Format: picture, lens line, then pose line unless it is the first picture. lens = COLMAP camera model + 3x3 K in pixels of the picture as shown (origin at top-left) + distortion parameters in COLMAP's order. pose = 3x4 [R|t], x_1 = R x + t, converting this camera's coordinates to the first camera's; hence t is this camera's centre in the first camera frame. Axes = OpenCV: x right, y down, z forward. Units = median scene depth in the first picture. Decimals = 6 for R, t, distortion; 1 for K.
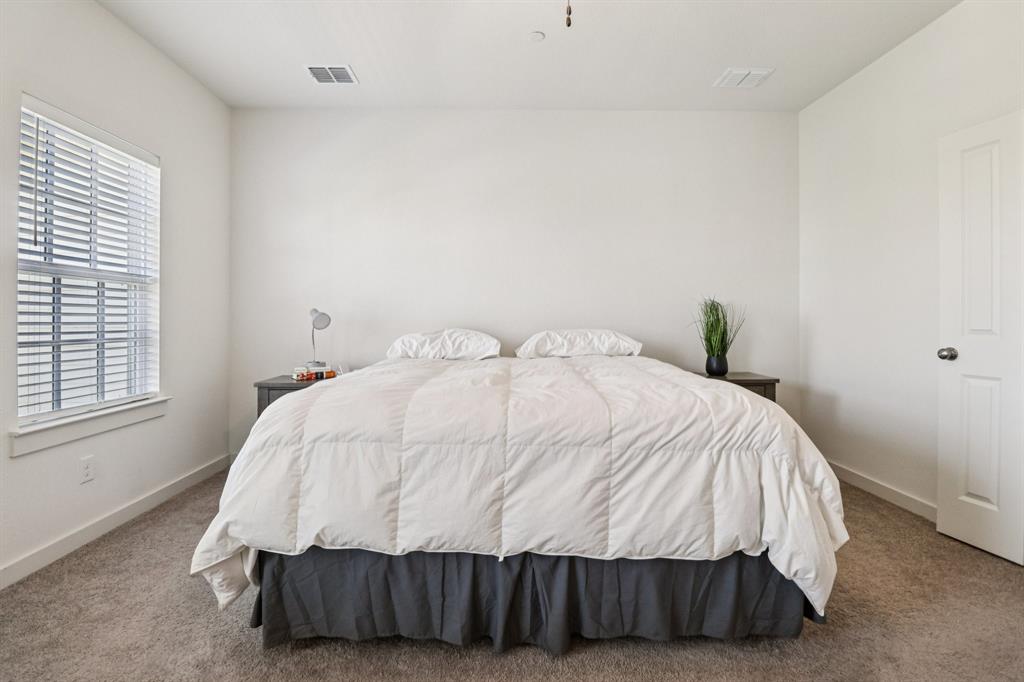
lens RADIAL K [[476.7, 0, 509.8], [0, 476.7, 335.0], [0, 0, 1]] dist [-0.006158, -0.008272]
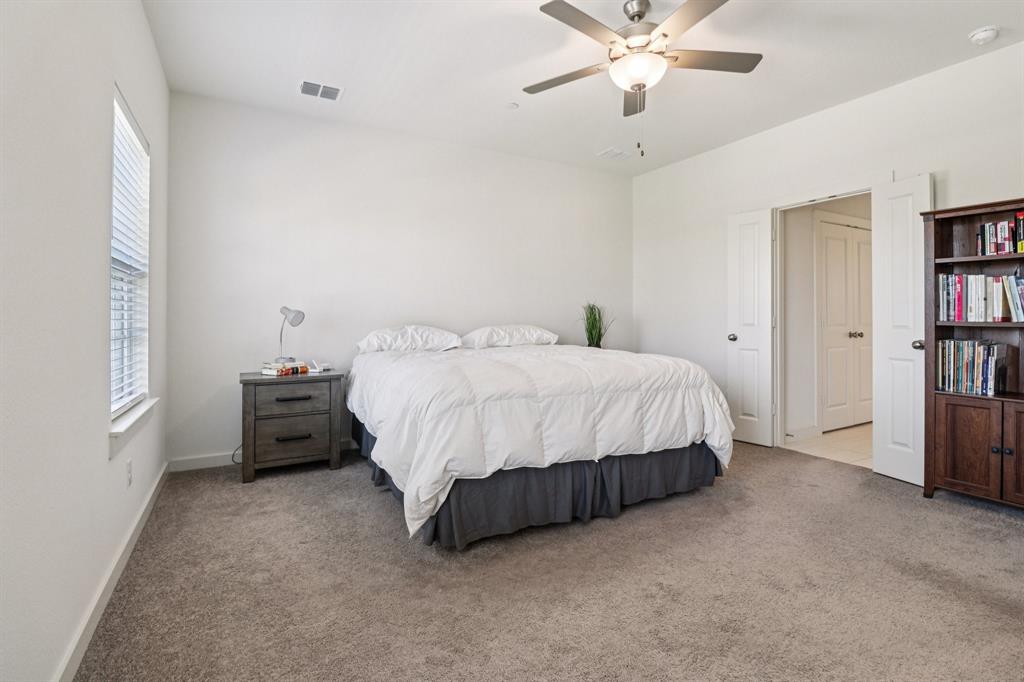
lens RADIAL K [[476.7, 0, 514.1], [0, 476.7, 333.9], [0, 0, 1]] dist [-0.006158, -0.008272]
pose [[0.883925, -0.012783, 0.467454, -0.999386], [0.011675, 0.999918, 0.005268, 0.010870], [-0.467483, 0.000801, 0.884001, -0.327113]]
